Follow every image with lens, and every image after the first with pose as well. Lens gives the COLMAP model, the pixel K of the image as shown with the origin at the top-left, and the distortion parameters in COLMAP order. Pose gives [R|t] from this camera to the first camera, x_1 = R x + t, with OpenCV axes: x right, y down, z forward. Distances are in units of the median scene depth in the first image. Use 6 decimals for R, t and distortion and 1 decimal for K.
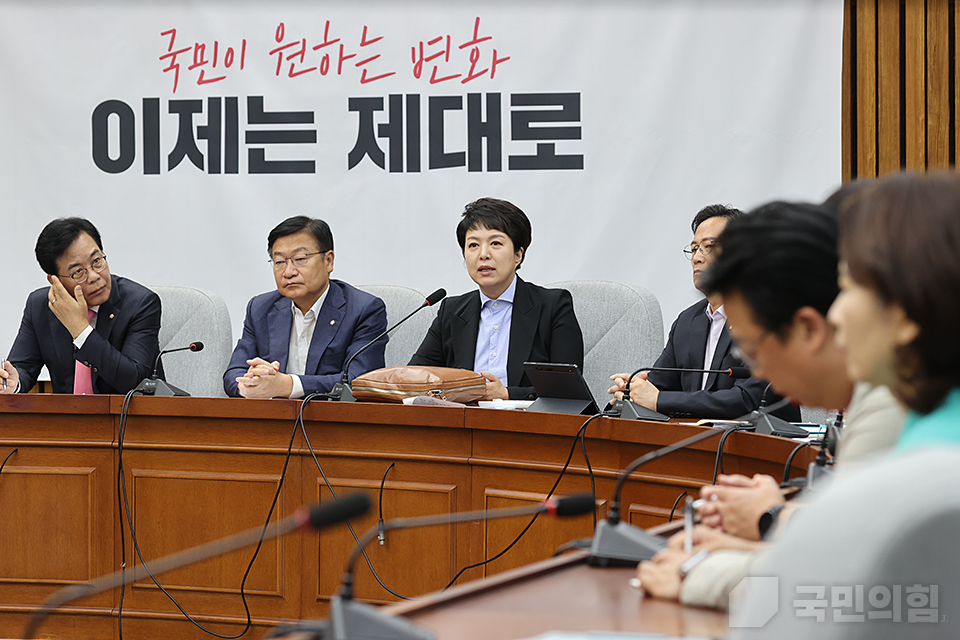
lens RADIAL K [[3532.3, 0, 481.3], [0, 3532.3, 352.1], [0, 0, 1]] dist [0.028298, 0.000000]
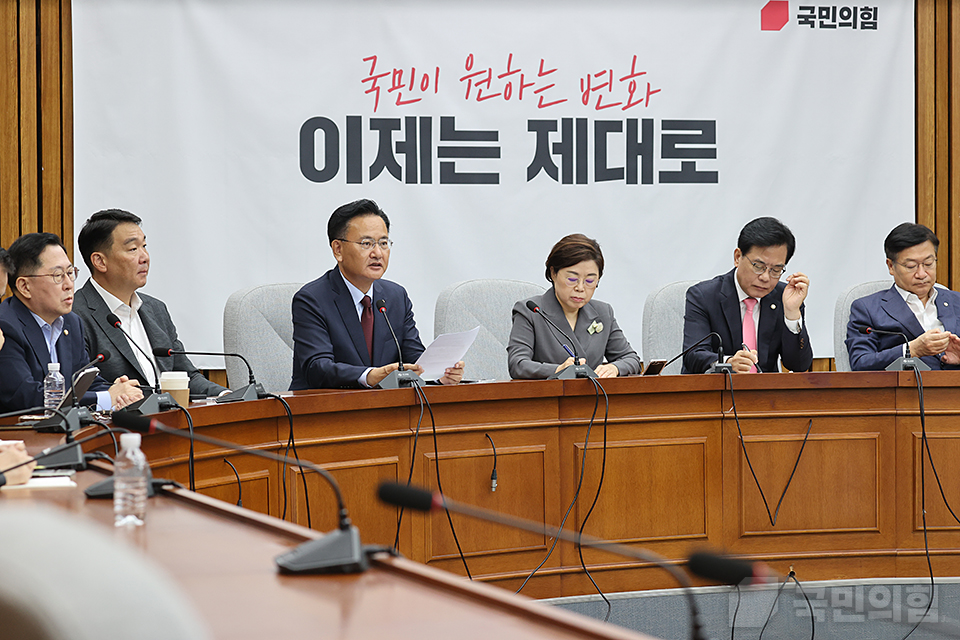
lens RADIAL K [[3072.3, 0, 480.3], [0, 3072.3, 314.3], [0, 0, 1]] dist [0.013768, 0.000000]
pose [[0.808678, -0.015759, 0.588040, -0.655303], [0.019872, 0.999802, -0.000535, -0.007390], [-0.587916, 0.012118, 0.808832, 0.187750]]
